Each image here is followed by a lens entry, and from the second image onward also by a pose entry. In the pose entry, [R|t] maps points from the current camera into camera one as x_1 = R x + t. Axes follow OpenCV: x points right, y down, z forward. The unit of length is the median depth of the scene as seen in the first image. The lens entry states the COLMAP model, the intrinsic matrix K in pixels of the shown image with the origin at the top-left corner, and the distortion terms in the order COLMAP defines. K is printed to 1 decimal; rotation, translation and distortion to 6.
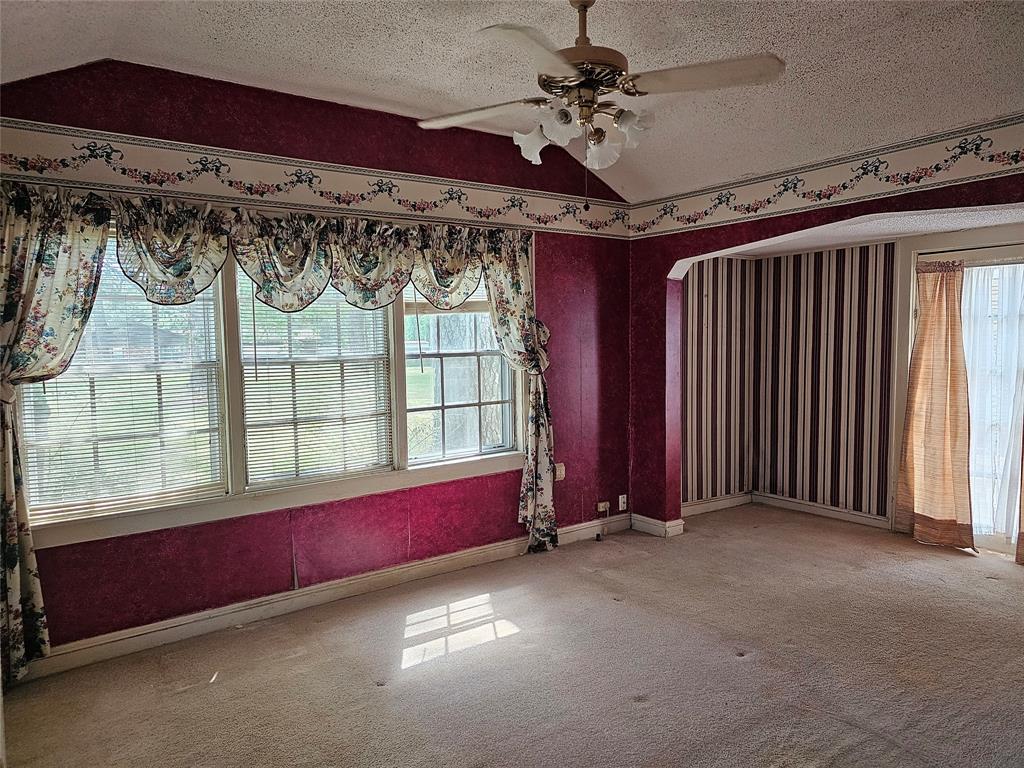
lens RADIAL K [[685.4, 0, 509.5], [0, 685.4, 380.3], [0, 0, 1]] dist [0.103859, -0.122329]
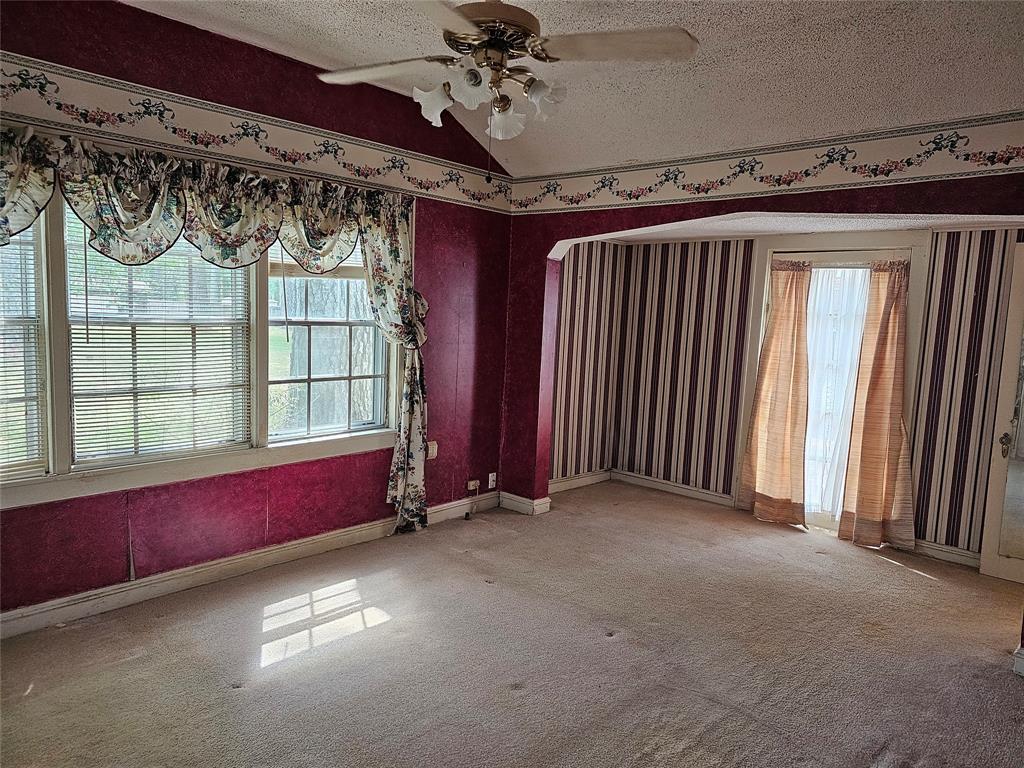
lens RADIAL K [[689.8, 0, 509.9], [0, 689.8, 381.3], [0, 0, 1]] dist [0.062524, -0.041712]
pose [[0.977600, 0.036799, 0.207230, -0.027845], [-0.046261, 0.998088, 0.041002, -0.009932], [-0.205324, -0.049670, 0.977433, 0.036836]]
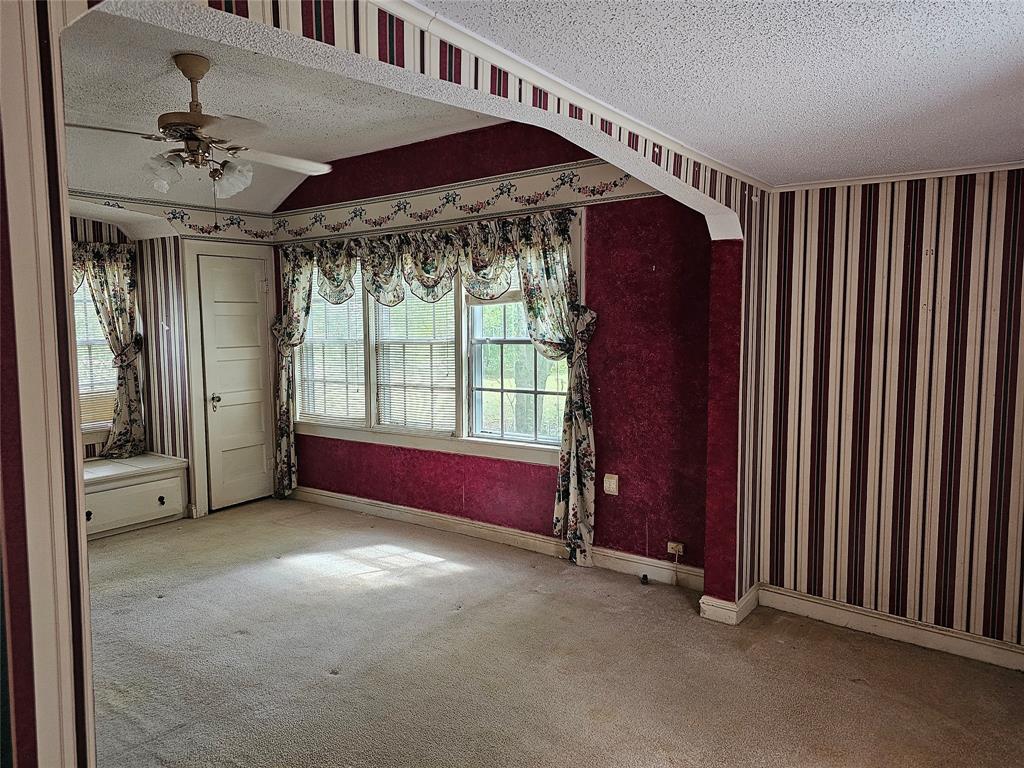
lens RADIAL K [[685.4, 0, 509.5], [0, 685.4, 380.3], [0, 0, 1]] dist [0.103859, -0.122329]
pose [[0.309326, 0.088818, -0.946799, 0.964214], [-0.058937, 0.995505, 0.074132, -0.059093], [0.949128, 0.032870, 0.313170, 0.705571]]
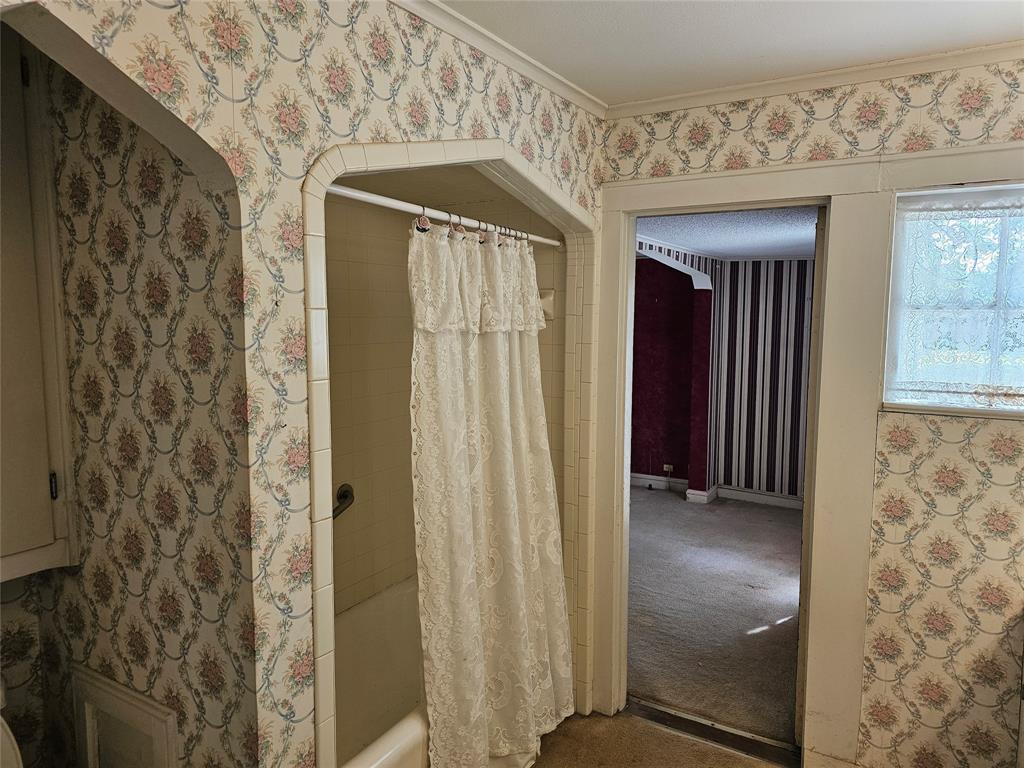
lens RADIAL K [[685.4, 0, 509.5], [0, 685.4, 380.3], [0, 0, 1]] dist [0.103859, -0.122329]
pose [[0.395392, 0.099485, -0.913109, 1.433625], [-0.065047, 0.994654, 0.080203, -0.076663], [0.916207, 0.027683, 0.399749, 0.258143]]
